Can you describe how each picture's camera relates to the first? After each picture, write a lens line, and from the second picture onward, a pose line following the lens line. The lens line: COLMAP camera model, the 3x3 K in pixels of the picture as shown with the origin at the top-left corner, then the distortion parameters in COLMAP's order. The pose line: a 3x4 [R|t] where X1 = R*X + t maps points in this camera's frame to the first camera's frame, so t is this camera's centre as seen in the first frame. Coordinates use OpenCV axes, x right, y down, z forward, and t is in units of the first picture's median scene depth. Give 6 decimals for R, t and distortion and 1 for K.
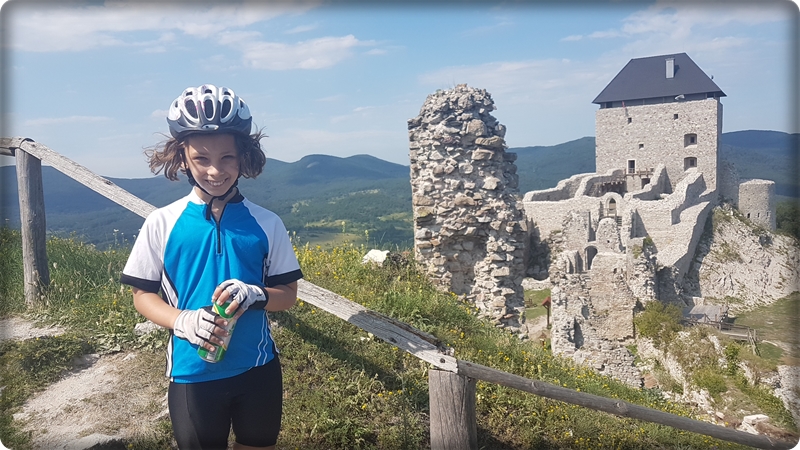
lens RADIAL K [[652.9, 0, 400.0], [0, 652.9, 225.0], [0, 0, 1]] dist [-0.086562, -0.003302]
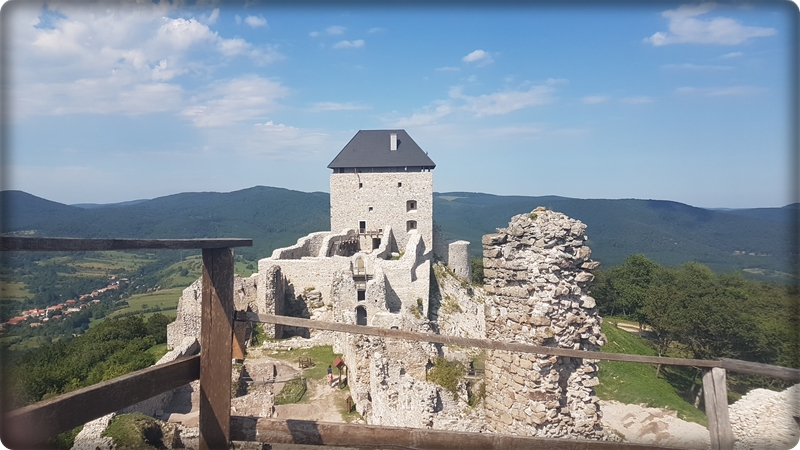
lens RADIAL K [[619.9, 0, 400.0], [0, 619.9, 225.0], [0, 0, 1]] dist [-0.003094, -0.000865]
pose [[0.864692, 0.032539, 0.501248, -0.145138], [0.000986, 0.997788, -0.066472, -0.027212], [-0.502302, 0.057972, 0.862747, 0.052112]]
